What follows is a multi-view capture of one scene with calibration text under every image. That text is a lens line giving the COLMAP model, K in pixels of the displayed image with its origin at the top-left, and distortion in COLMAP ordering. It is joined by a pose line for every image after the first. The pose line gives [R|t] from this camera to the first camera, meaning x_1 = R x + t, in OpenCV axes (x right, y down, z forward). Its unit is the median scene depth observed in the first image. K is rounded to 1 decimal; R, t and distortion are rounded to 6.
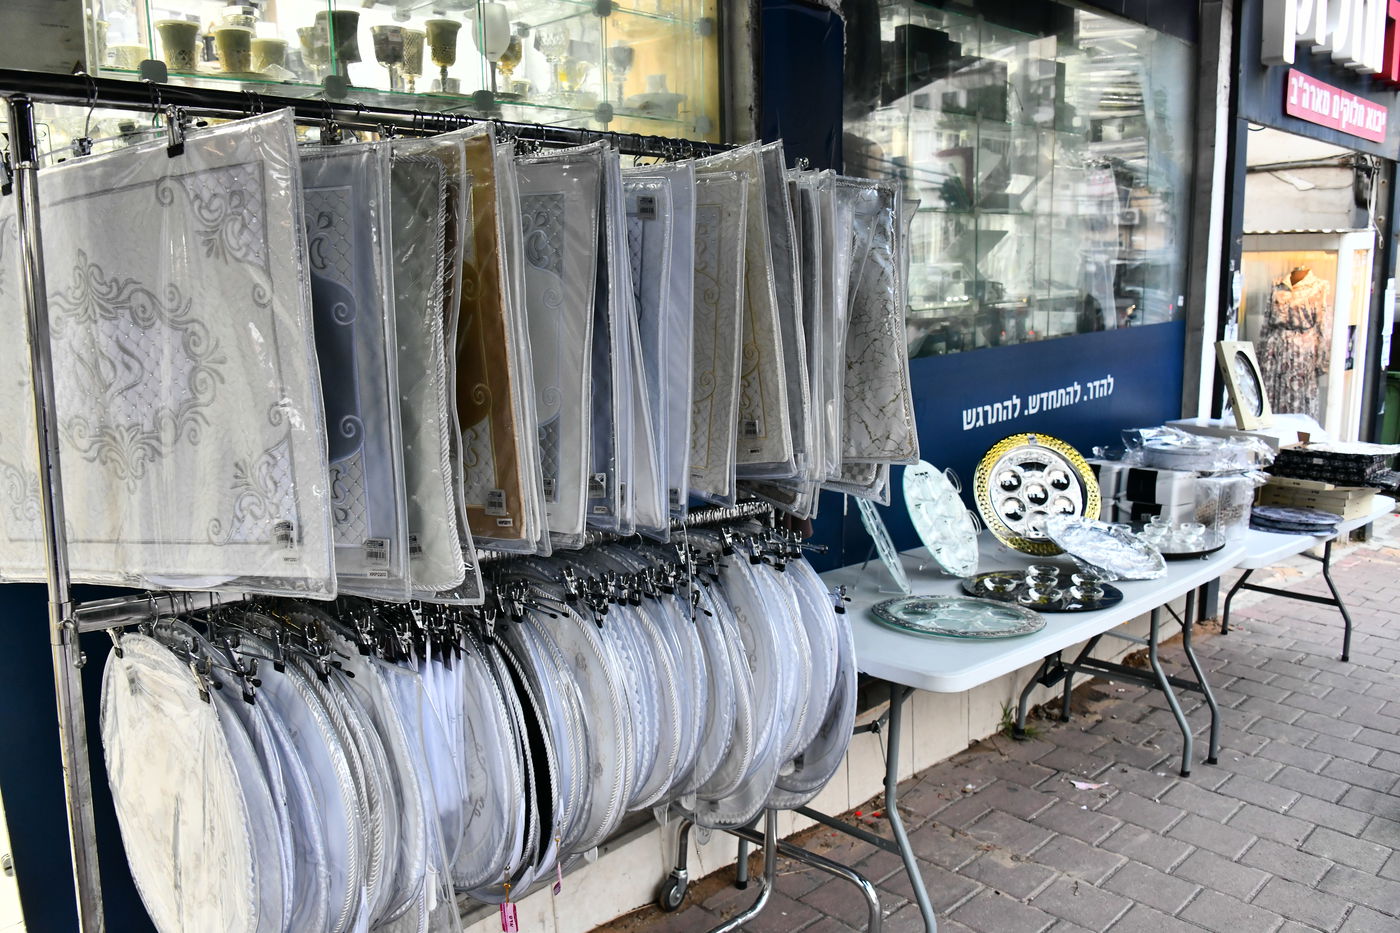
lens RADIAL K [[1065.3, 0, 703.8], [0, 1065.3, 466.6], [0, 0, 1]] dist [-0.038851, -0.007556]
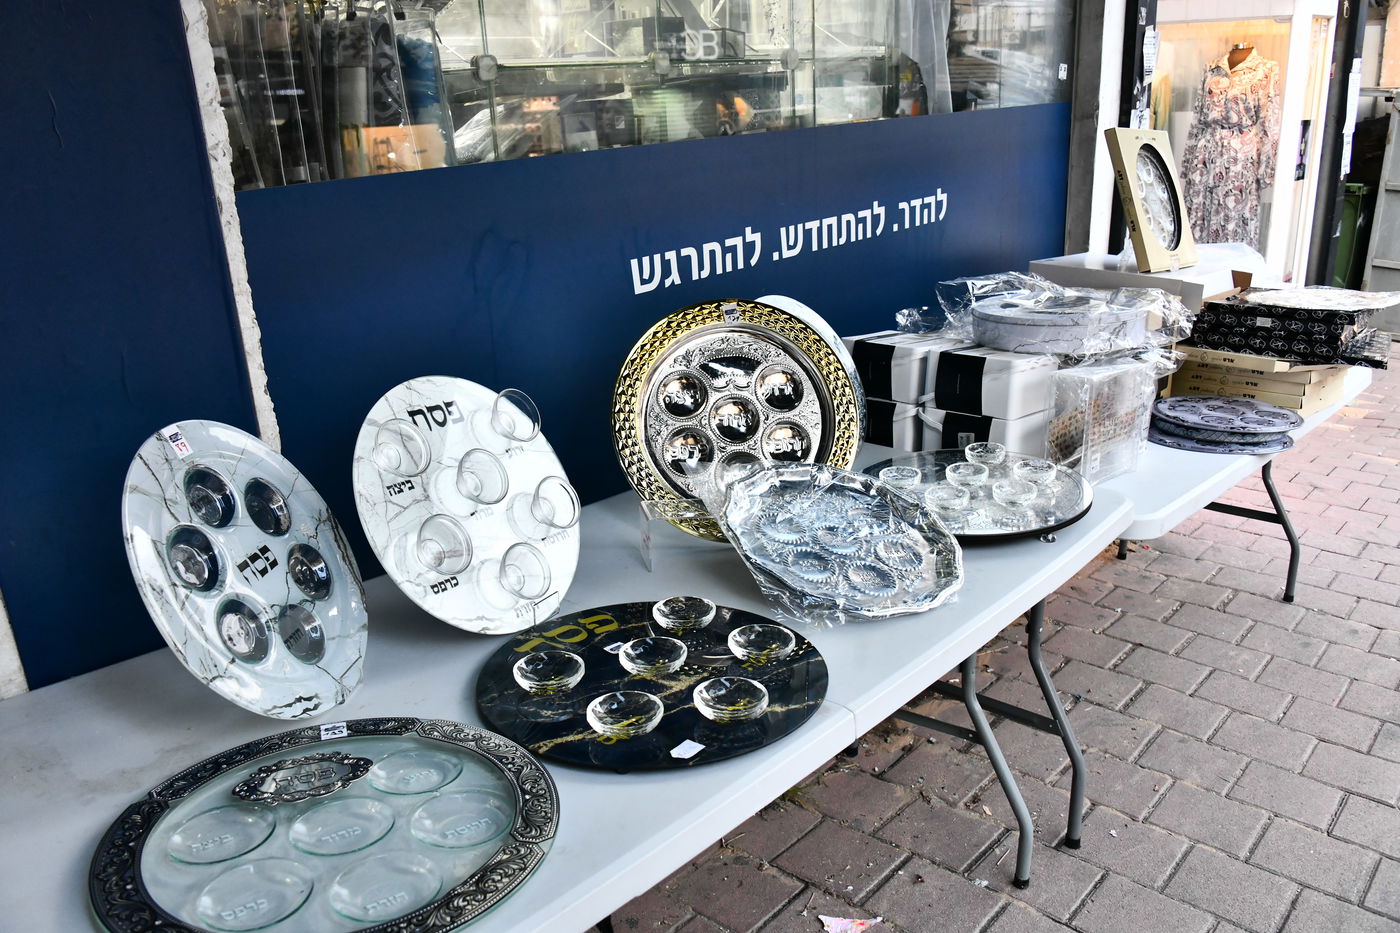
lens RADIAL K [[1065.3, 0, 694.1], [0, 1065.3, 454.9], [0, 0, 1]] dist [-0.038851, -0.007556]
pose [[0.998294, -0.038950, 0.043494, 0.224809], [0.032473, 0.989506, 0.140799, -0.026172], [-0.048522, -0.139146, 0.989082, 0.401378]]
